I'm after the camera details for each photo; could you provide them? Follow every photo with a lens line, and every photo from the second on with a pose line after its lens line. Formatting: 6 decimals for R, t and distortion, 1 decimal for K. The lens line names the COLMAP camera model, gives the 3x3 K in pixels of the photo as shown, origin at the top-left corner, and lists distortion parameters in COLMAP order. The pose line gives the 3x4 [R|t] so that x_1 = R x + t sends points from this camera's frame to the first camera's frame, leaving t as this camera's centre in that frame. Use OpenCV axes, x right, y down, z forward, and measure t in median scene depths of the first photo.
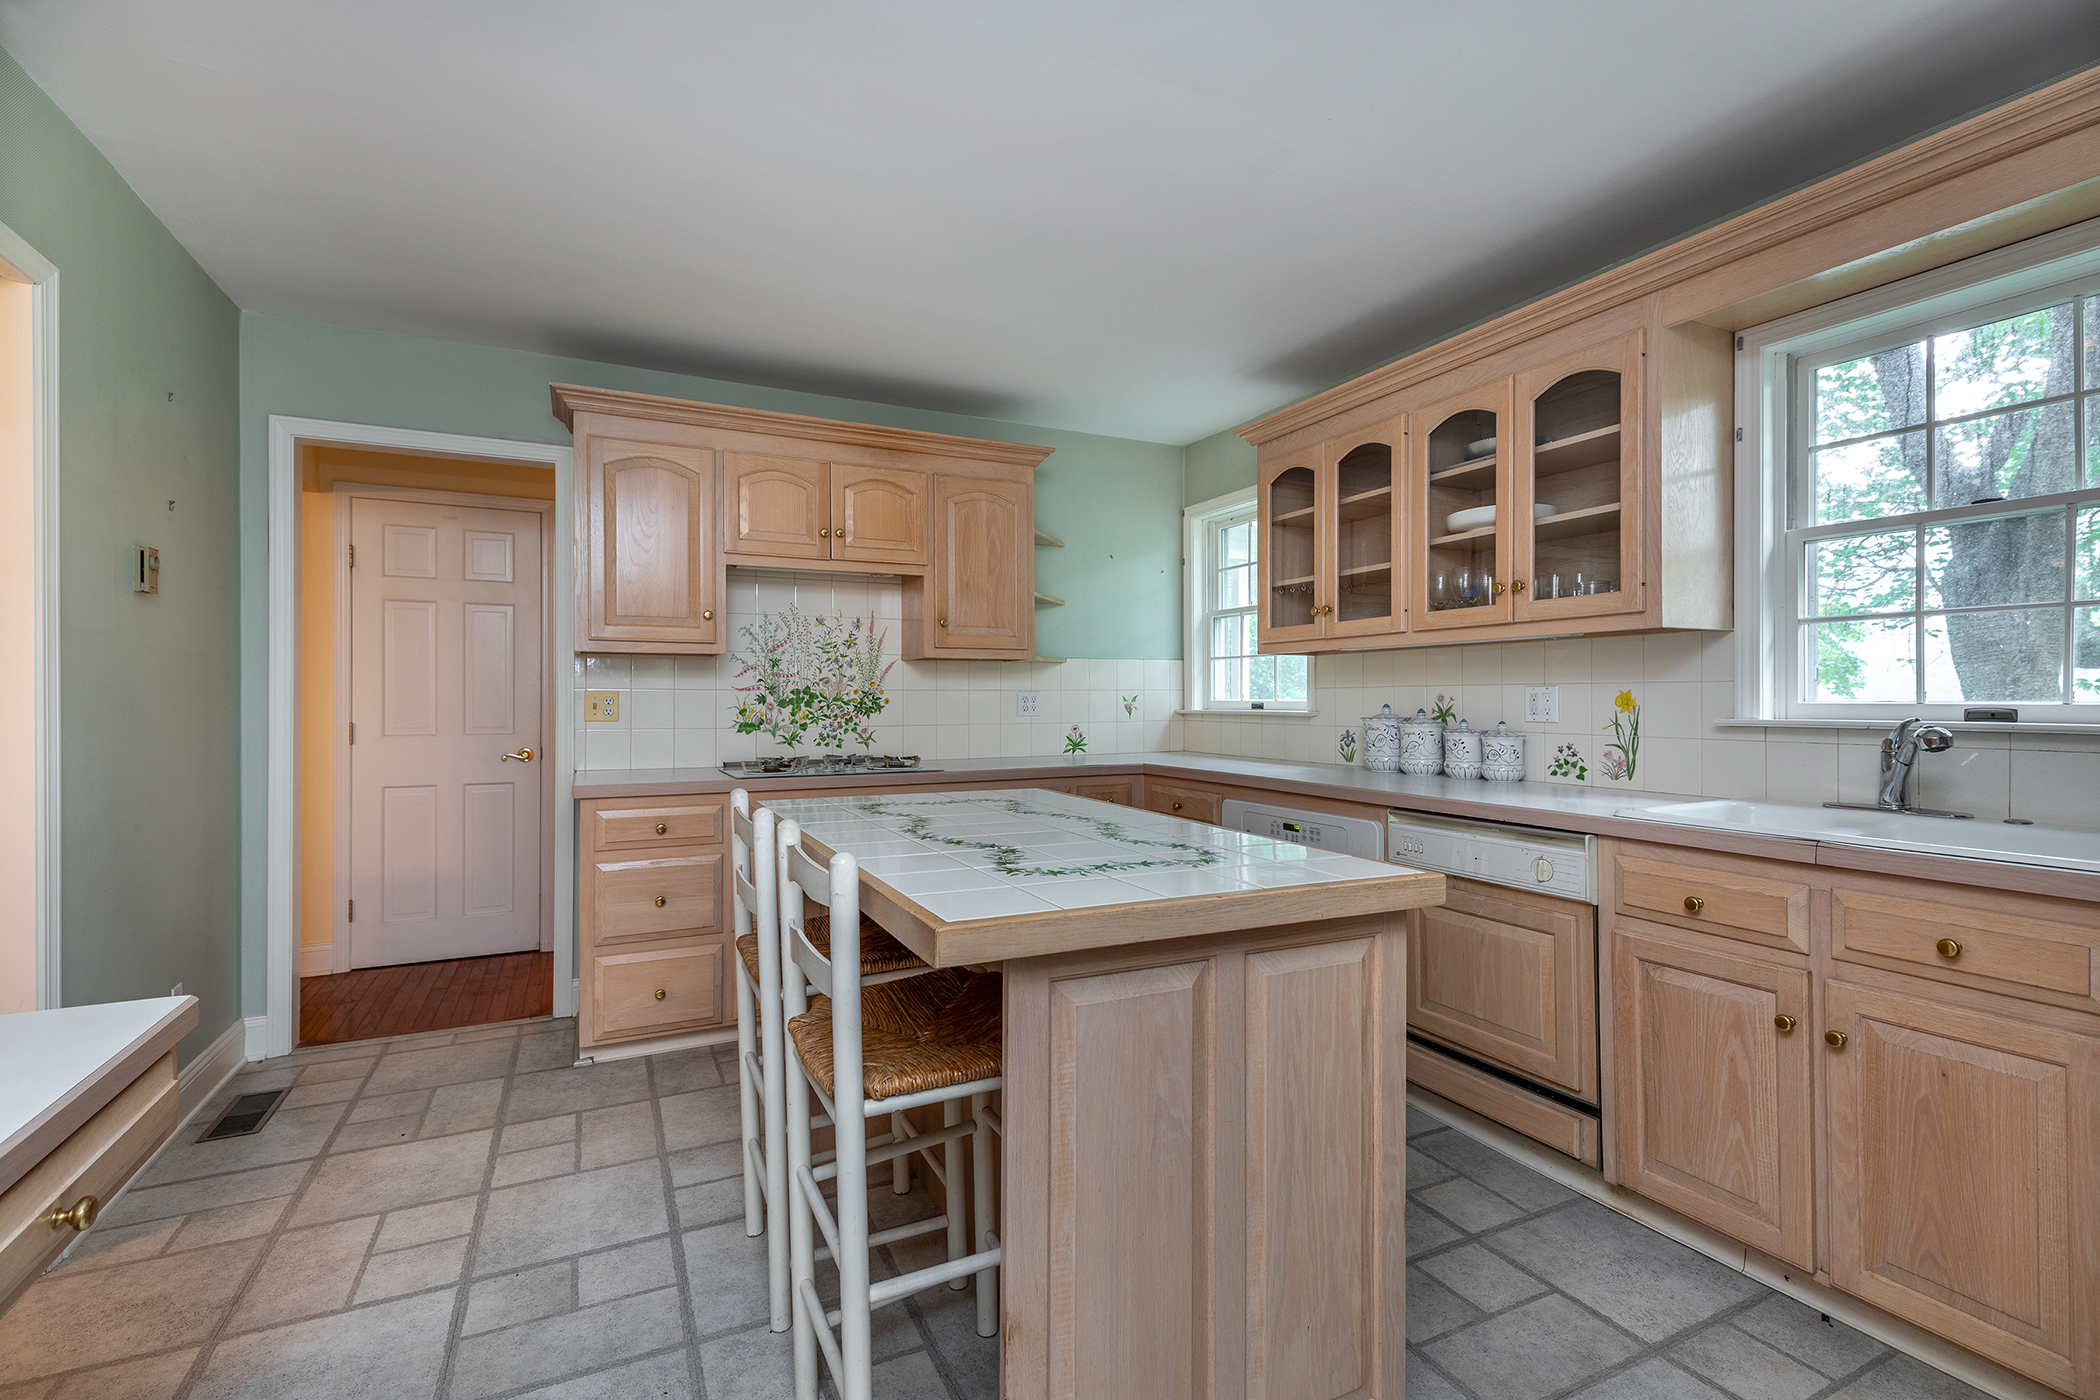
lens RADIAL K [[923.6, 0, 1059.5], [0, 923.6, 699.9], [0, 0, 1]] dist [0.004099, -0.000422]
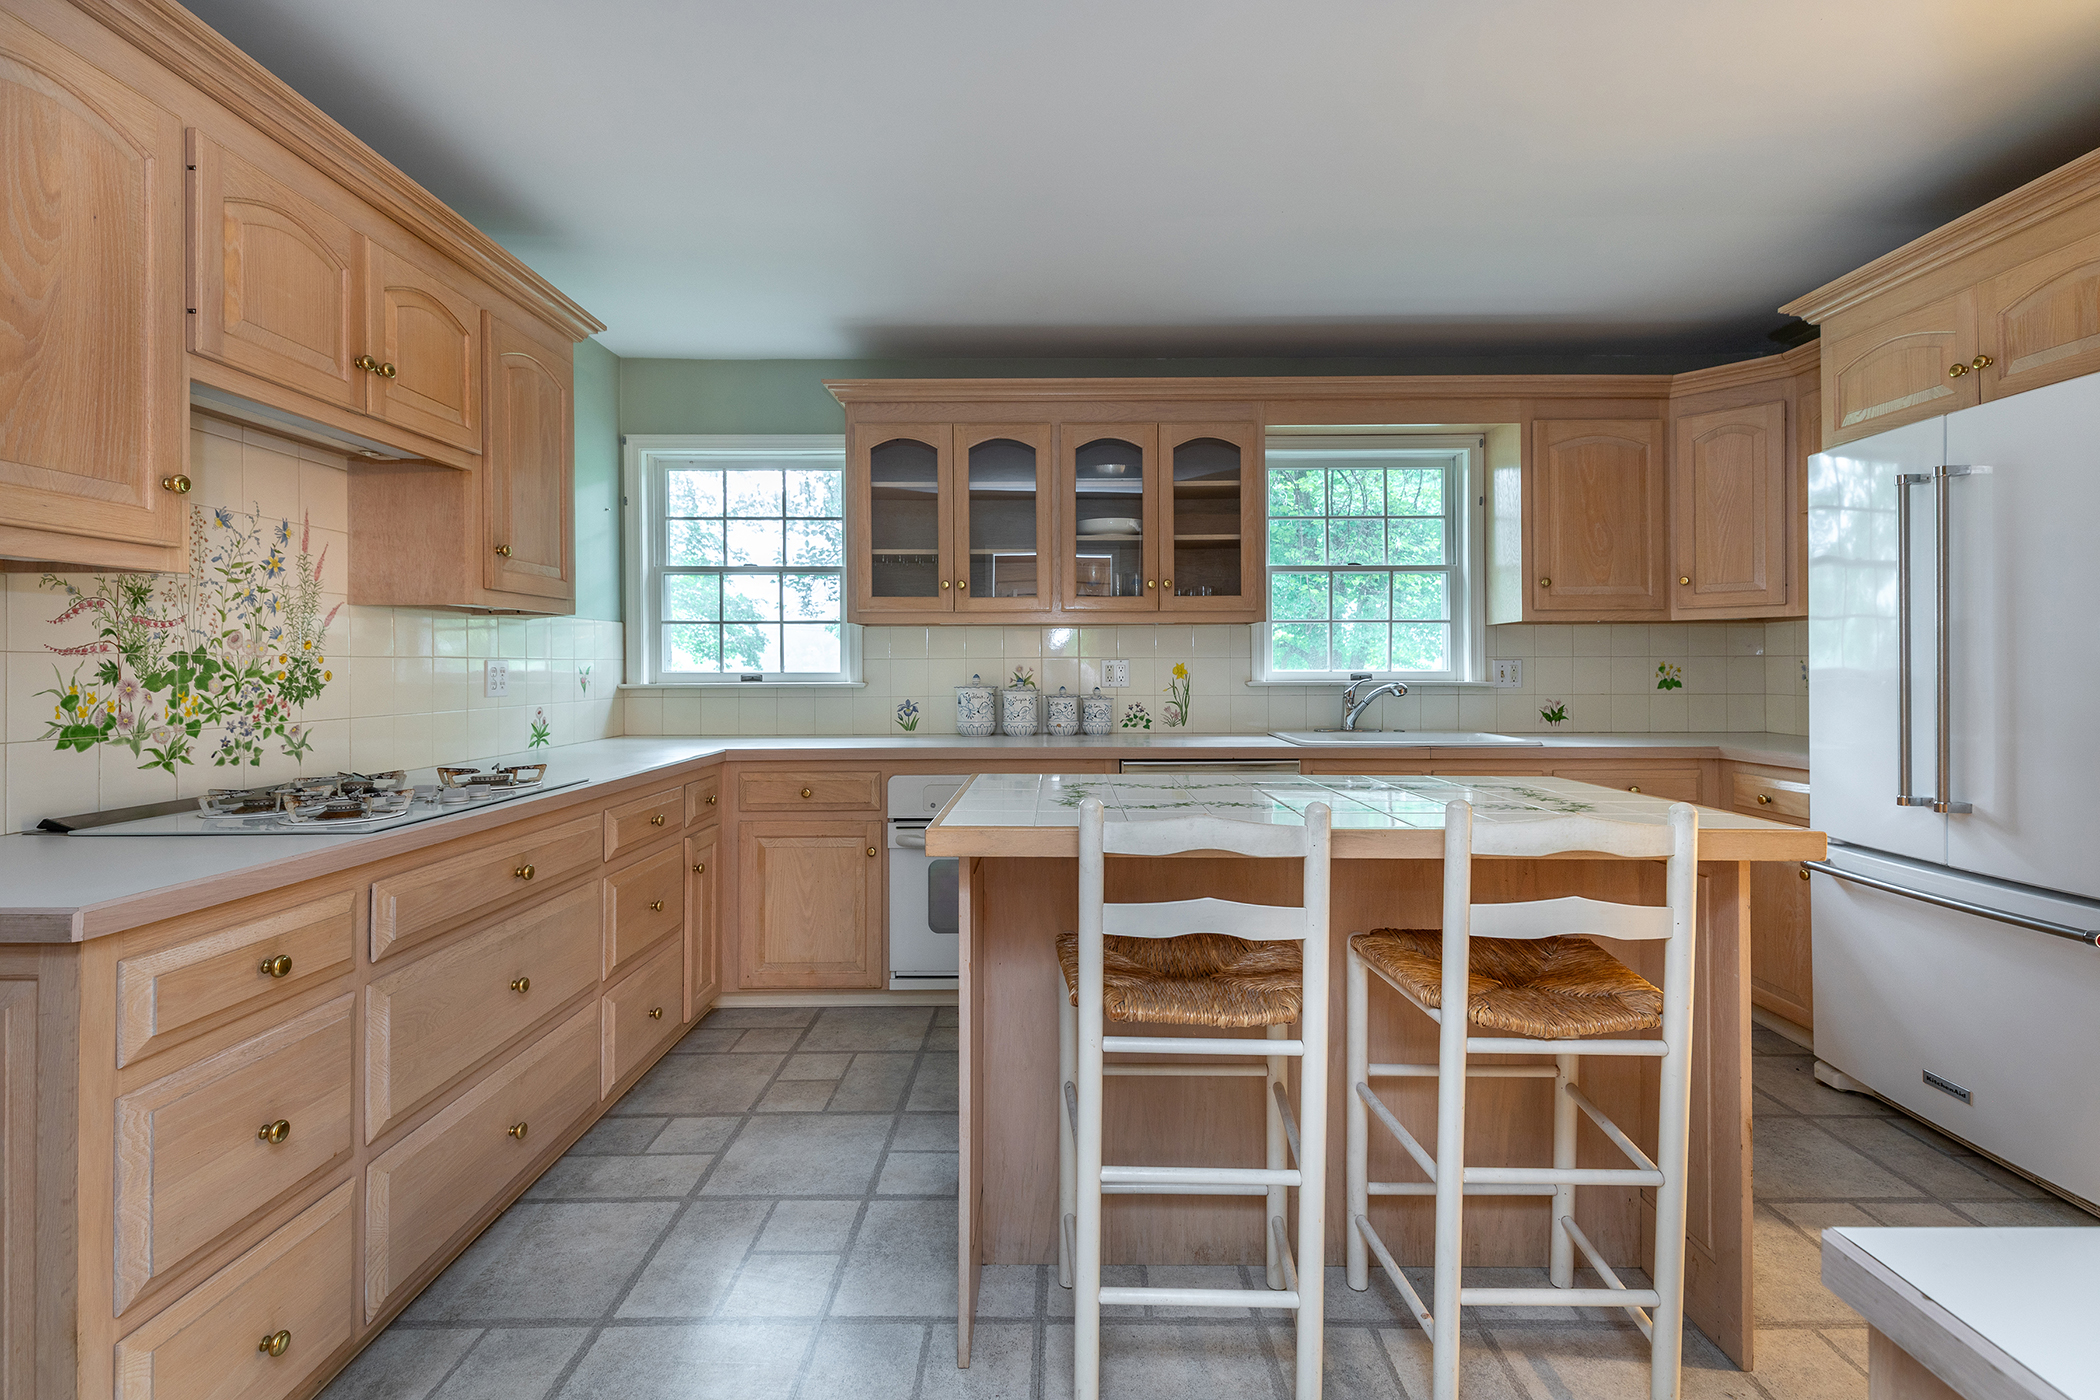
lens RADIAL K [[923.6, 0, 1077.5], [0, 923.6, 665.8], [0, 0, 1]] dist [0.004099, -0.000422]
pose [[0.450301, 0.002252, 0.892874, -0.507636], [0.005114, 0.999974, -0.005101, 0.000441], [-0.892862, 0.006863, 0.450278, 0.358592]]
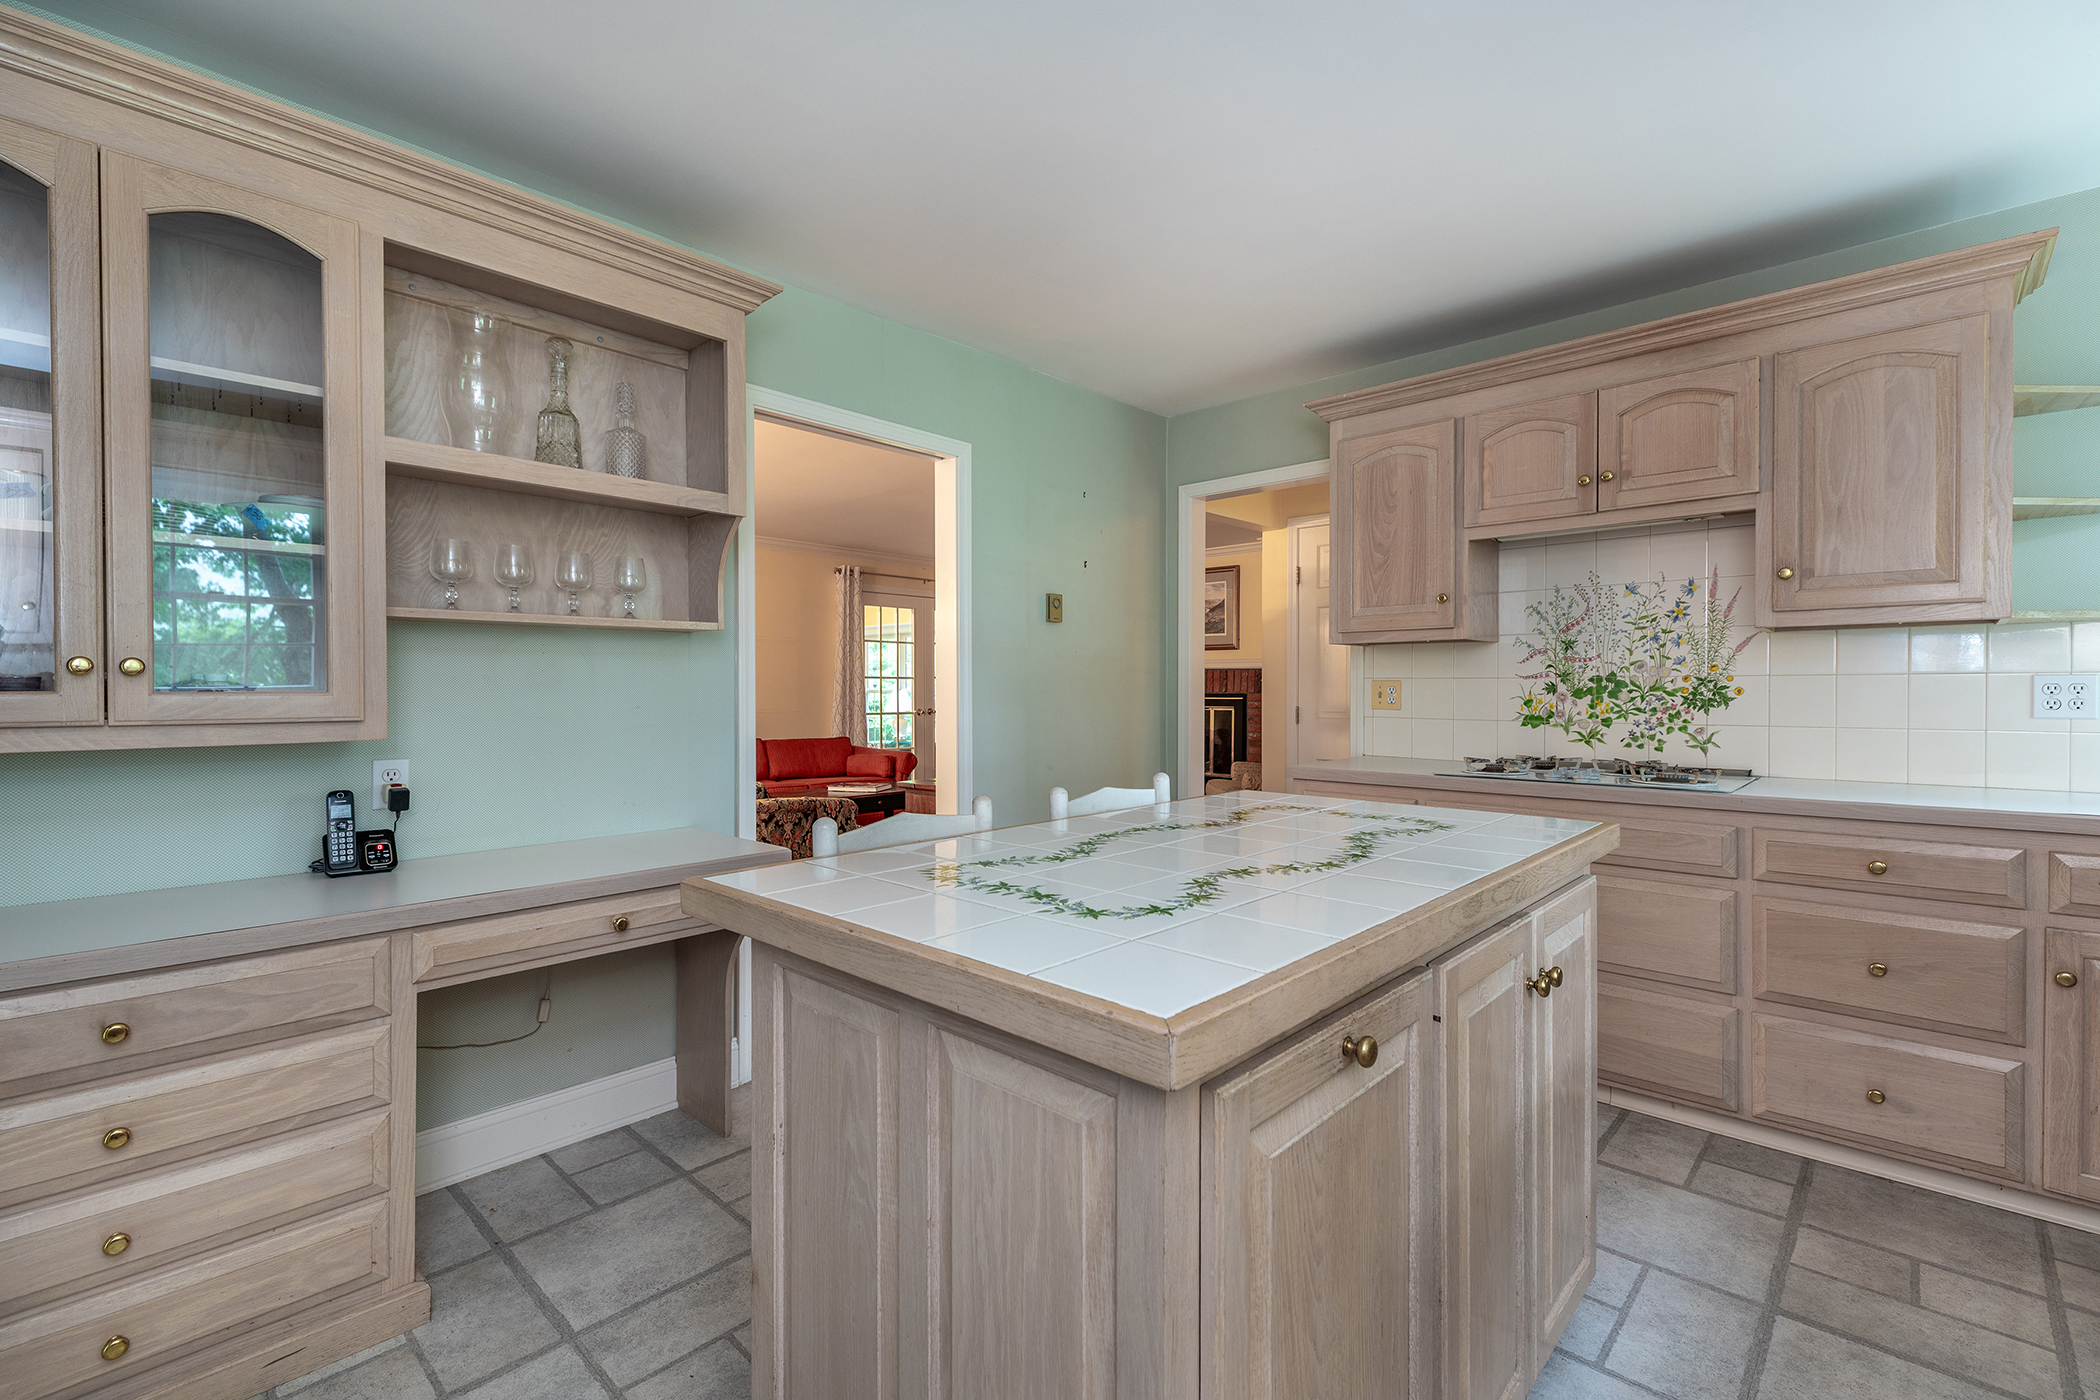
lens RADIAL K [[923.6, 0, 1072.1], [0, 923.6, 693.2], [0, 0, 1]] dist [0.004099, -0.000422]
pose [[0.361767, 0.005726, -0.932251, 0.308323], [-0.002206, 0.999984, 0.005286, 0.000337], [0.932266, 0.000144, 0.361774, 0.273197]]
